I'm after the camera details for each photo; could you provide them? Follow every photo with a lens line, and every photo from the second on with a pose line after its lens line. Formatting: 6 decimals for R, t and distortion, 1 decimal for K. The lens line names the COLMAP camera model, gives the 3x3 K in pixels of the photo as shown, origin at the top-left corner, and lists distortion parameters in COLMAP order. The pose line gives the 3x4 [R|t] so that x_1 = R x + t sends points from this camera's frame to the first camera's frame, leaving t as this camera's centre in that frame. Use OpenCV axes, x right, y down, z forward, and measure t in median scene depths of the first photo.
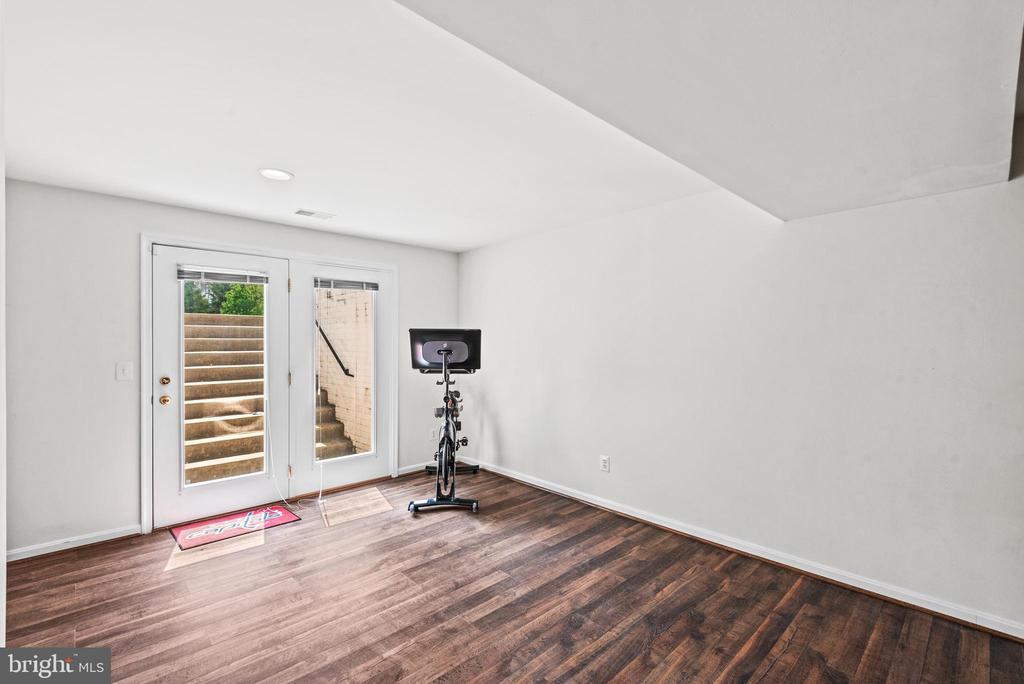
lens RADIAL K [[456.3, 0, 510.9], [0, 456.3, 345.6], [0, 0, 1]] dist [0.013678, -0.007891]
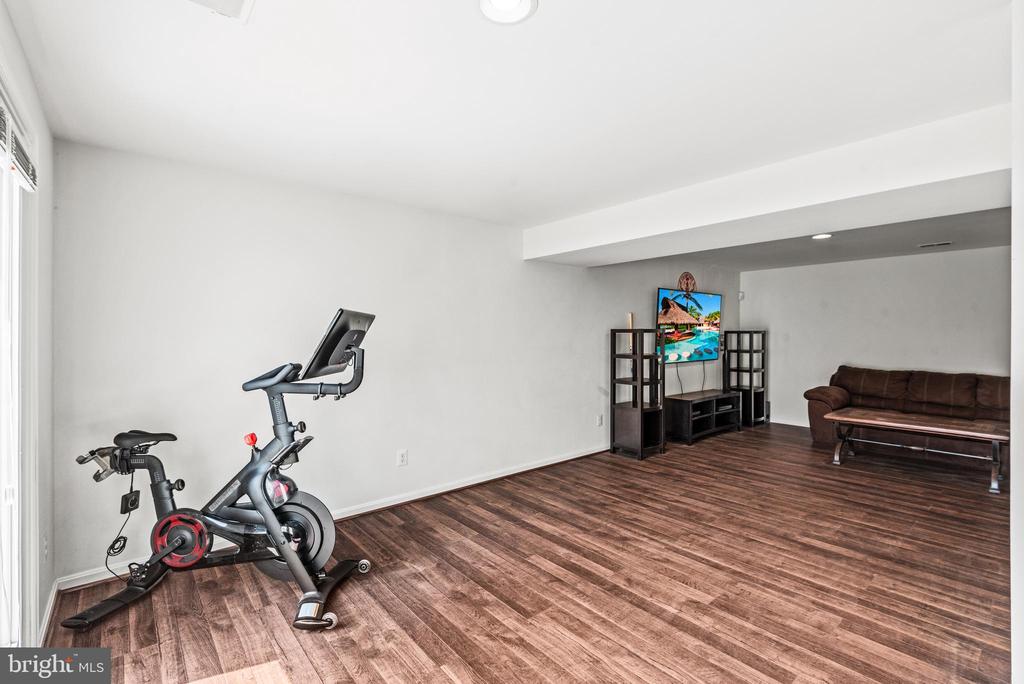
lens RADIAL K [[456.3, 0, 508.8], [0, 456.3, 318.4], [0, 0, 1]] dist [0.013678, -0.007891]
pose [[0.062082, 0.032653, 0.997537, -1.153903], [0.005278, 0.999440, -0.033044, -0.009259], [-0.998057, 0.007317, 0.061875, 1.060056]]
